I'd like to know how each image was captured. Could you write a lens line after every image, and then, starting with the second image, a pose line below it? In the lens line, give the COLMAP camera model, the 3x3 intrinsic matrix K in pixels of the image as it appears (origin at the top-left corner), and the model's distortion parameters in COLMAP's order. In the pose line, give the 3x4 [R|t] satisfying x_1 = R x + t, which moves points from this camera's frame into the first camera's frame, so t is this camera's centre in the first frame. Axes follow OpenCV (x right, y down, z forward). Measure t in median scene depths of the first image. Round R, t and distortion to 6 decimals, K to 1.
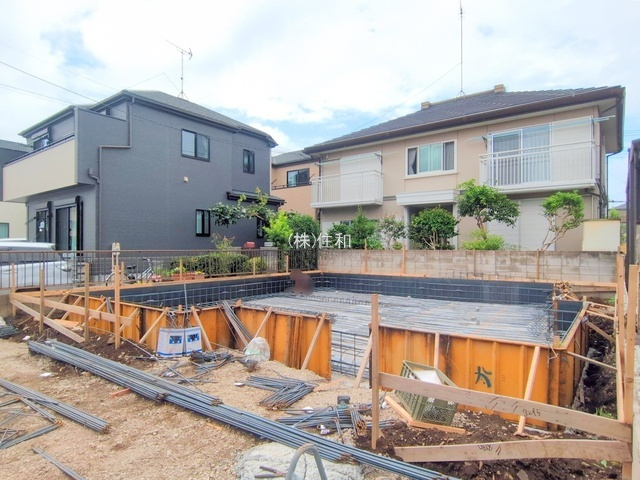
lens RADIAL K [[391.2, 0, 316.1], [0, 391.2, 247.1], [0, 0, 1]] dist [-0.008943, -0.000018]
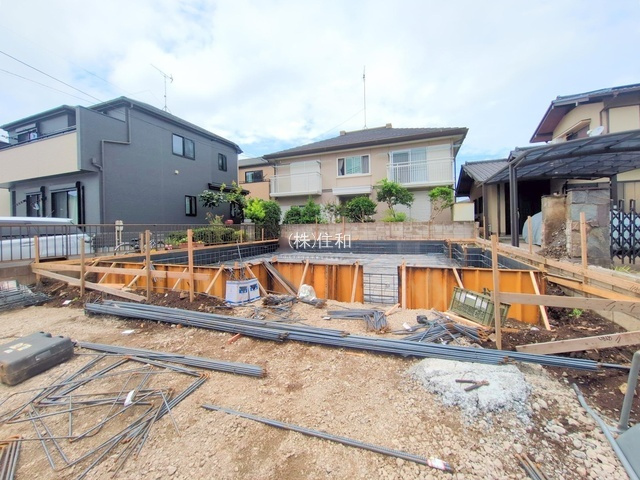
lens RADIAL K [[253.9, 0, 320.2], [0, 253.9, 226.1], [0, 0, 1]] dist [0.002510, 0.000063]
pose [[0.961226, -0.013984, 0.275407, -0.134739], [0.015487, 0.999875, -0.003284, 0.019245], [-0.275326, 0.007422, 0.961322, 0.071414]]
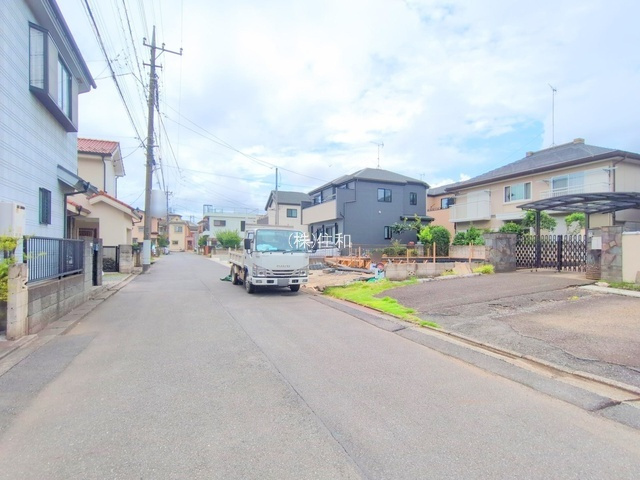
lens RADIAL K [[334.9, 0, 316.5], [0, 334.9, 240.2], [0, 0, 1]] dist [0.002847, -0.000551]
pose [[0.867393, -0.007564, -0.497566, 0.299913], [-0.005003, 0.999701, -0.023919, 0.025115], [0.497598, 0.023237, 0.867097, -0.819921]]
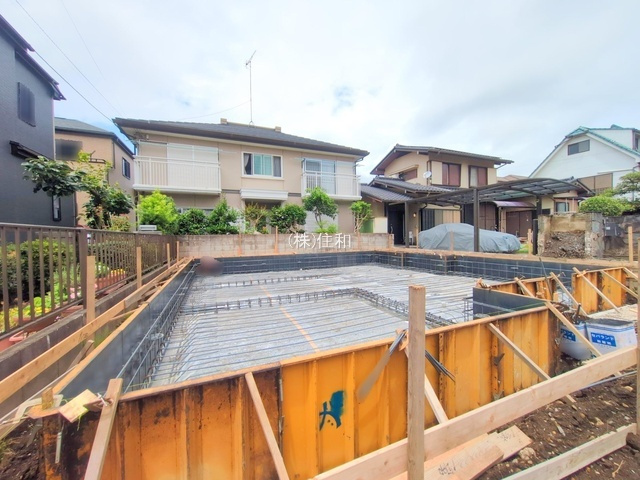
lens RADIAL K [[253.9, 0, 315.9], [0, 253.9, 241.2], [0, 0, 1]] dist [0.002510, 0.000063]
pose [[0.505453, -0.023649, 0.862530, -0.413545], [0.013919, 0.999718, 0.019254, 0.016078], [-0.862742, 0.002273, 0.505640, 0.484521]]
